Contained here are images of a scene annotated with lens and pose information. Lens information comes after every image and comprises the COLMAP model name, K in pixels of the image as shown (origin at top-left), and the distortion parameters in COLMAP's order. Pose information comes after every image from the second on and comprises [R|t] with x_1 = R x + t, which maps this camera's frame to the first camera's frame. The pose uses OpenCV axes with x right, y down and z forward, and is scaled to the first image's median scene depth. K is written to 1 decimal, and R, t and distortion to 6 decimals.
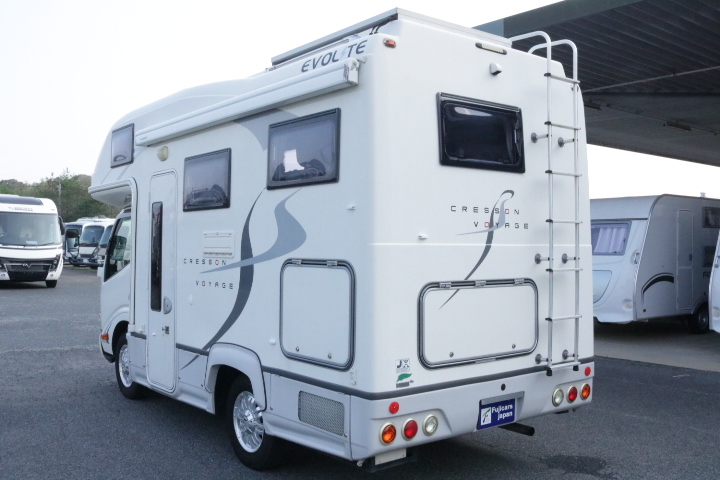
lens RADIAL K [[751.0, 0, 364.7], [0, 751.0, 239.3], [0, 0, 1]] dist [-0.134352, 0.000000]
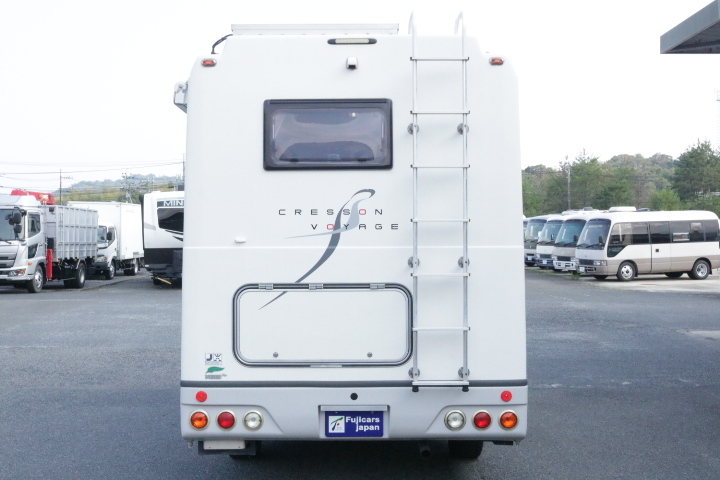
lens RADIAL K [[976.7, 0, 359.7], [0, 976.7, 238.6], [0, 0, 1]] dist [-0.108619, 0.000000]
pose [[0.762940, -0.008904, -0.646408, 1.052272], [0.012171, 0.999926, 0.000591, -0.004576], [0.646354, -0.008319, 0.762992, 0.055248]]
